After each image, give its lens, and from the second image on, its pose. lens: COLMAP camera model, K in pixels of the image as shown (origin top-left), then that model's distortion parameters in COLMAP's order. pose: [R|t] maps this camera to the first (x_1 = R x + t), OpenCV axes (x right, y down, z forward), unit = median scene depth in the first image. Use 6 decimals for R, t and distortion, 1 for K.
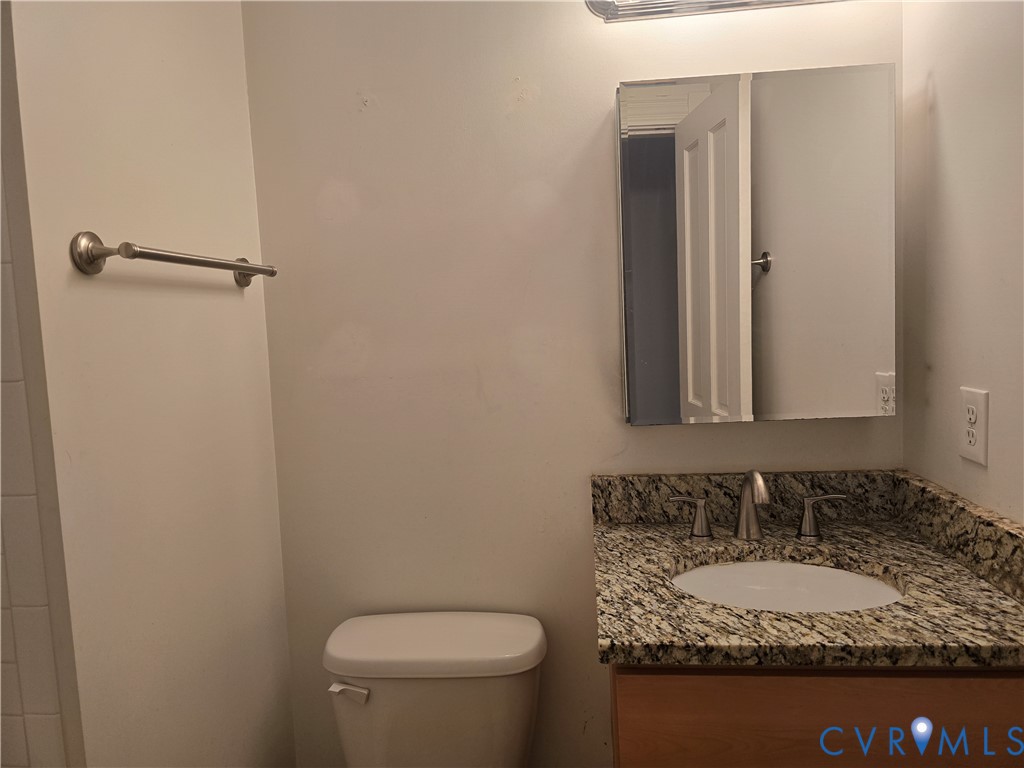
lens RADIAL K [[686.3, 0, 515.4], [0, 686.3, 375.7], [0, 0, 1]] dist [0.062653, -0.060064]
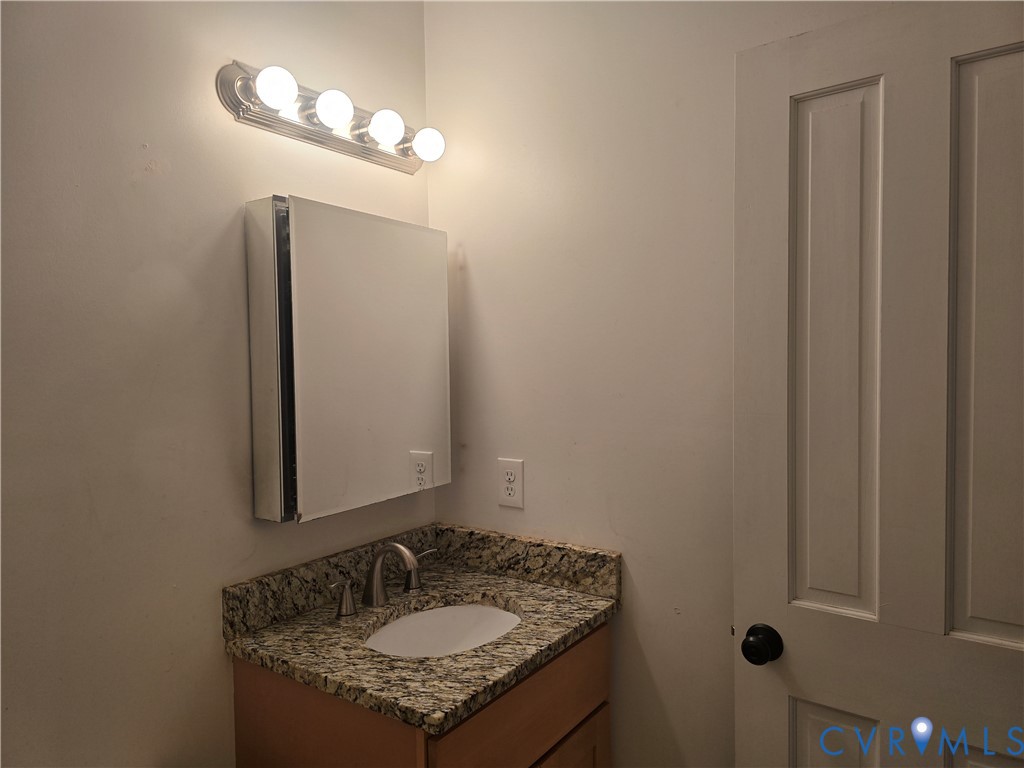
lens RADIAL K [[686.3, 0, 517.6], [0, 686.3, 388.4], [0, 0, 1]] dist [0.062653, -0.060064]
pose [[0.499980, 0.000675, 0.866036, -0.587790], [0.064056, 0.997232, -0.037758, -0.071540], [-0.863665, 0.074353, 0.498553, 0.210982]]
